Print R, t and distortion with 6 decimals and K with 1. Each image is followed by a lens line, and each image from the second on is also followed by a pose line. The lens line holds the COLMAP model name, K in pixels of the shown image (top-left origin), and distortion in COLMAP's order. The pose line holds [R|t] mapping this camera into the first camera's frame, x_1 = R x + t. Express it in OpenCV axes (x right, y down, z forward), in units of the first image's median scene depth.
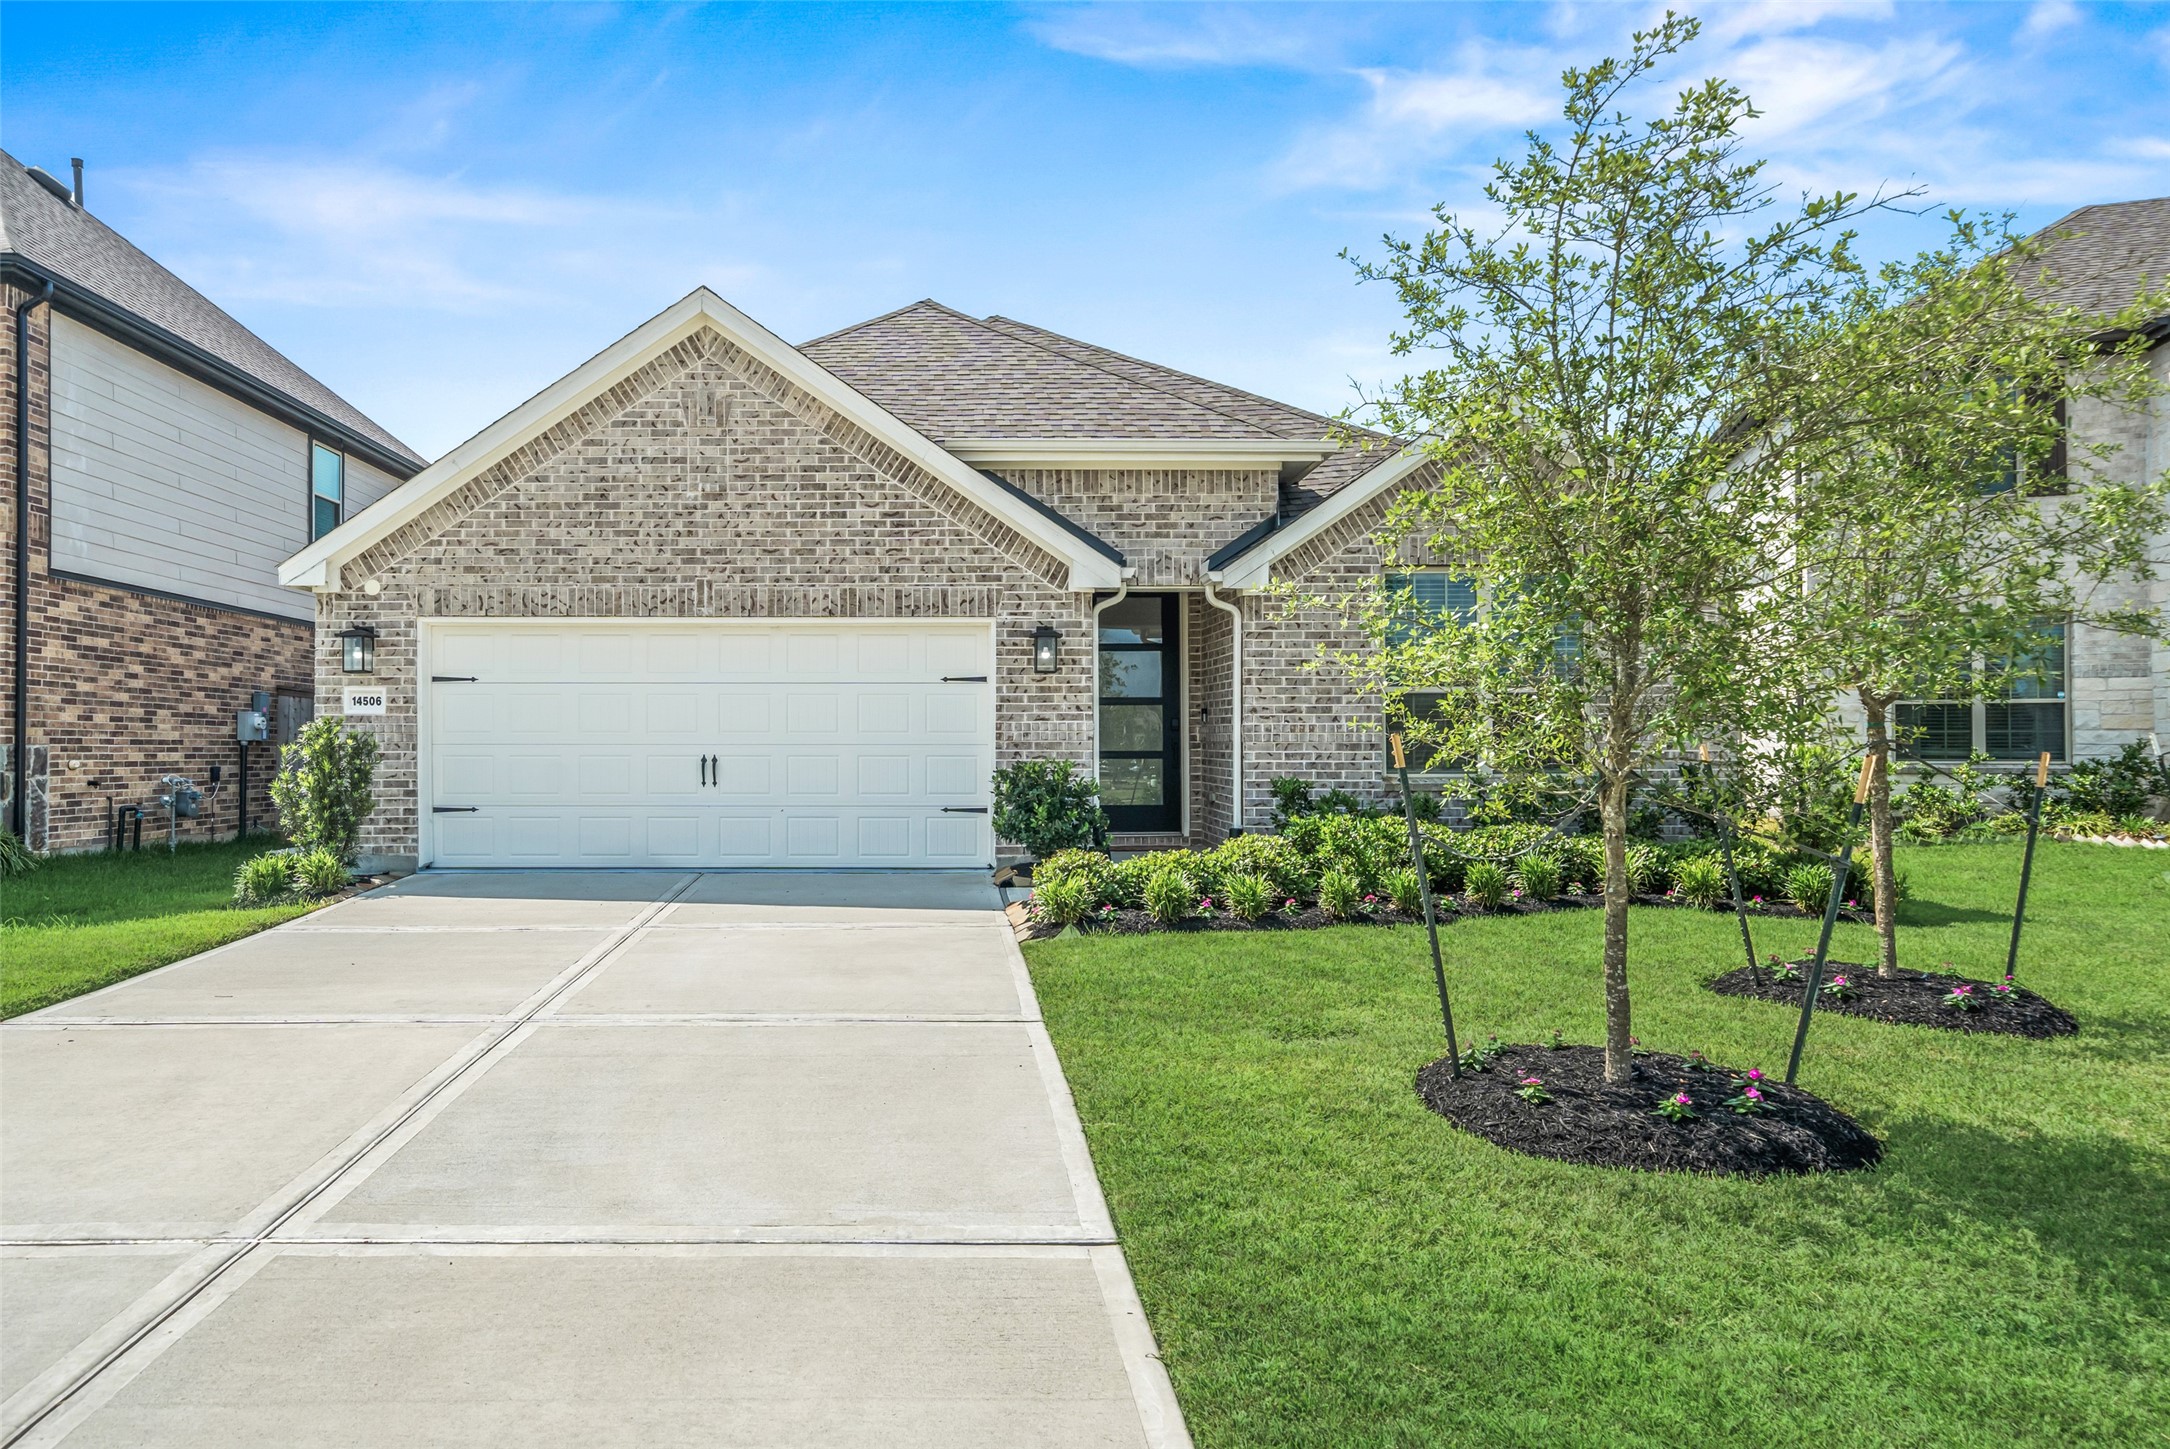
lens RADIAL K [[1238.0, 0, 1080.8], [0, 1238.0, 722.8], [0, 0, 1]] dist [0.007598, 0.000754]
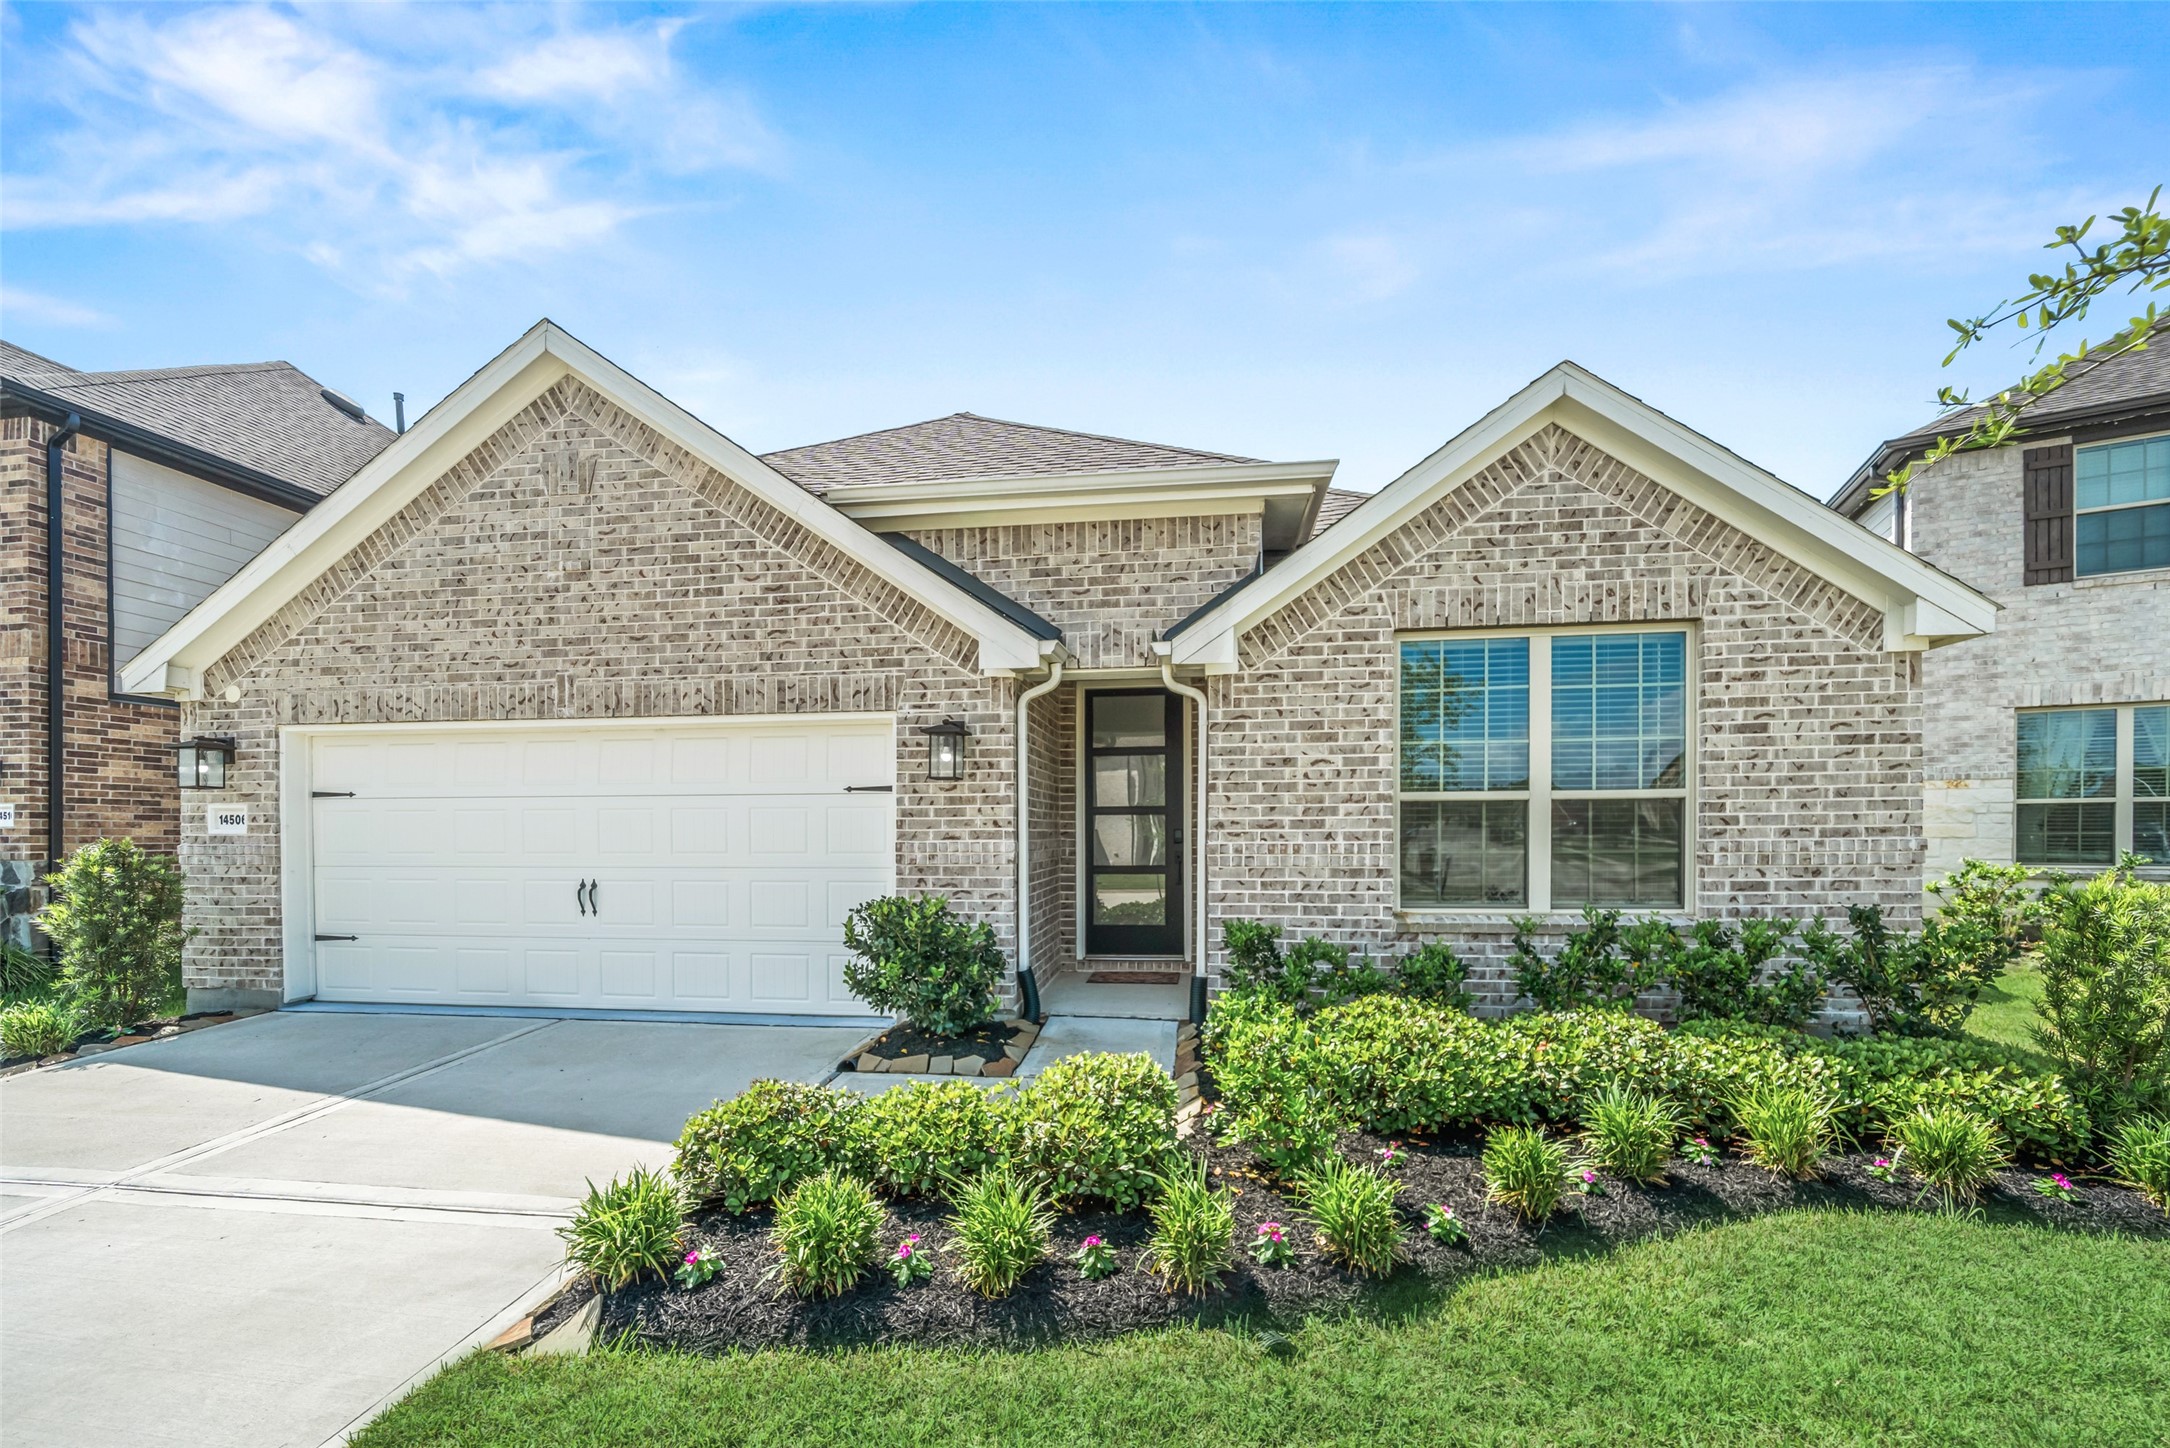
lens RADIAL K [[769.5, 0, 1164.4], [0, 769.5, 842.6], [0, 0, 1]] dist [0.000325, 0.000329]
pose [[0.988087, 0.000338, -0.153896, 0.181492], [0.005419, 0.999301, 0.036986, -0.017397], [0.153801, -0.037379, 0.987395, 0.529888]]
